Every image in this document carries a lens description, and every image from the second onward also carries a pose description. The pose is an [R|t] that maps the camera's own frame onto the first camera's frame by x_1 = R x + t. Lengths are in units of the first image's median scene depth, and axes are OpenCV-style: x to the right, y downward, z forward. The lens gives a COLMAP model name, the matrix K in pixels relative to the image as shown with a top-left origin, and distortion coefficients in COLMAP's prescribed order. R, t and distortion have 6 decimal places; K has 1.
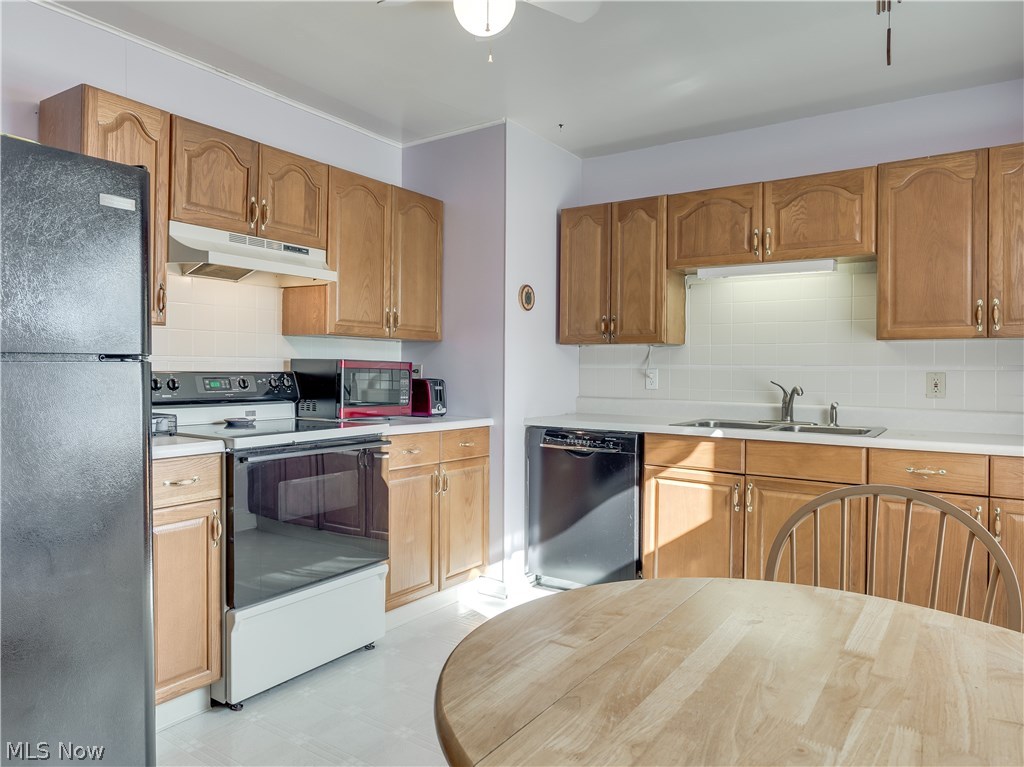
lens RADIAL K [[679.1, 0, 468.7], [0, 679.1, 381.3], [0, 0, 1]] dist [-0.002813, 0.001703]
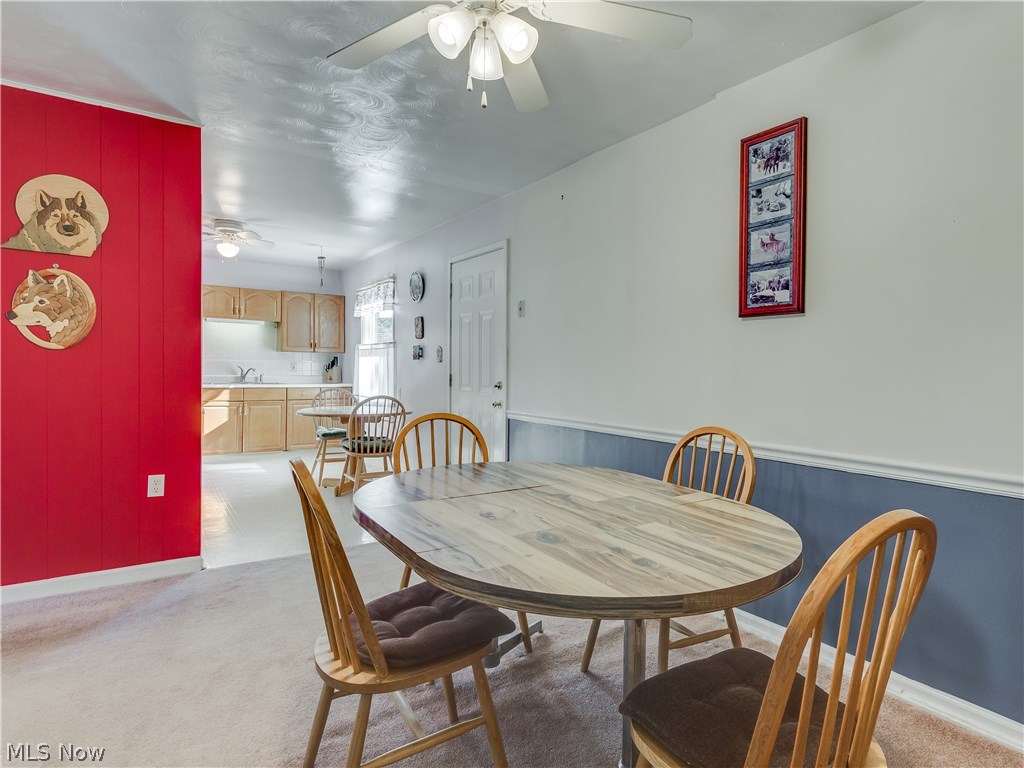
lens RADIAL K [[580.7, 0, 565.3], [0, 580.7, 379.2], [0, 0, 1]] dist [0.001235, 0.000572]
pose [[0.305238, -0.022868, 0.952001, -1.289920], [0.003172, 0.999730, 0.022998, 0.003380], [-0.952271, -0.004000, 0.305228, -0.841202]]
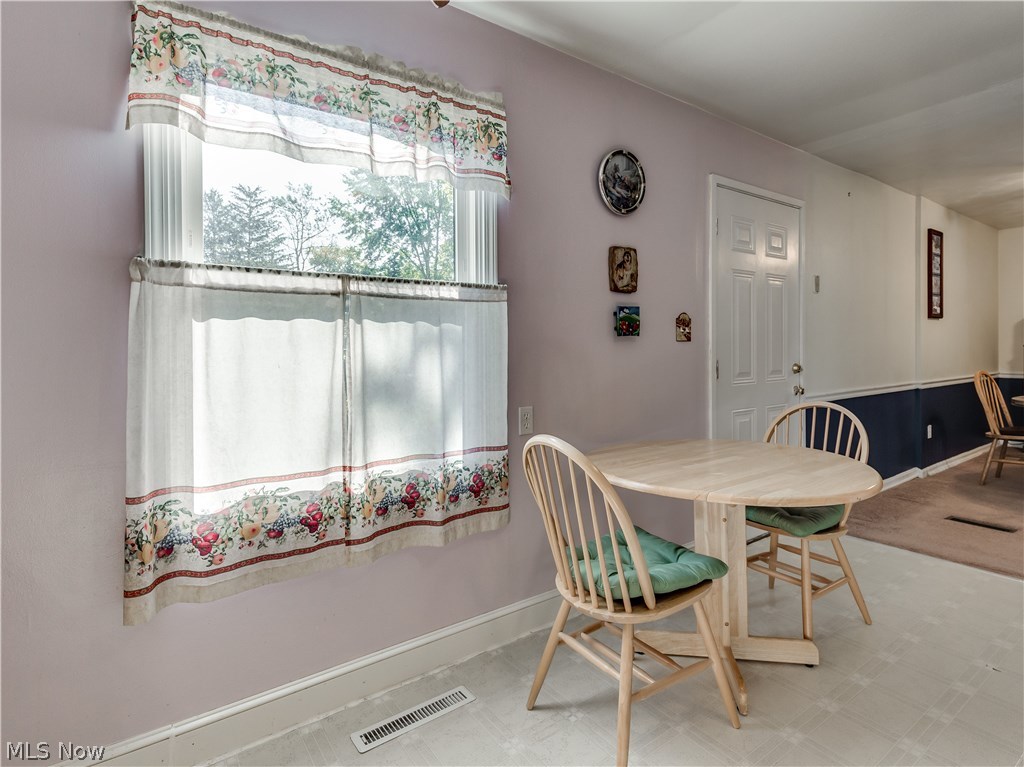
lens RADIAL K [[500.0, 0, 516.1], [0, 500.0, 350.3], [0, 0, 1]] dist [0.001092, 0.000193]
pose [[-0.937983, -0.001132, 0.346678, 0.172296], [0.006944, 0.999733, 0.022051, -0.013097], [-0.346611, 0.023091, -0.937725, 0.890727]]
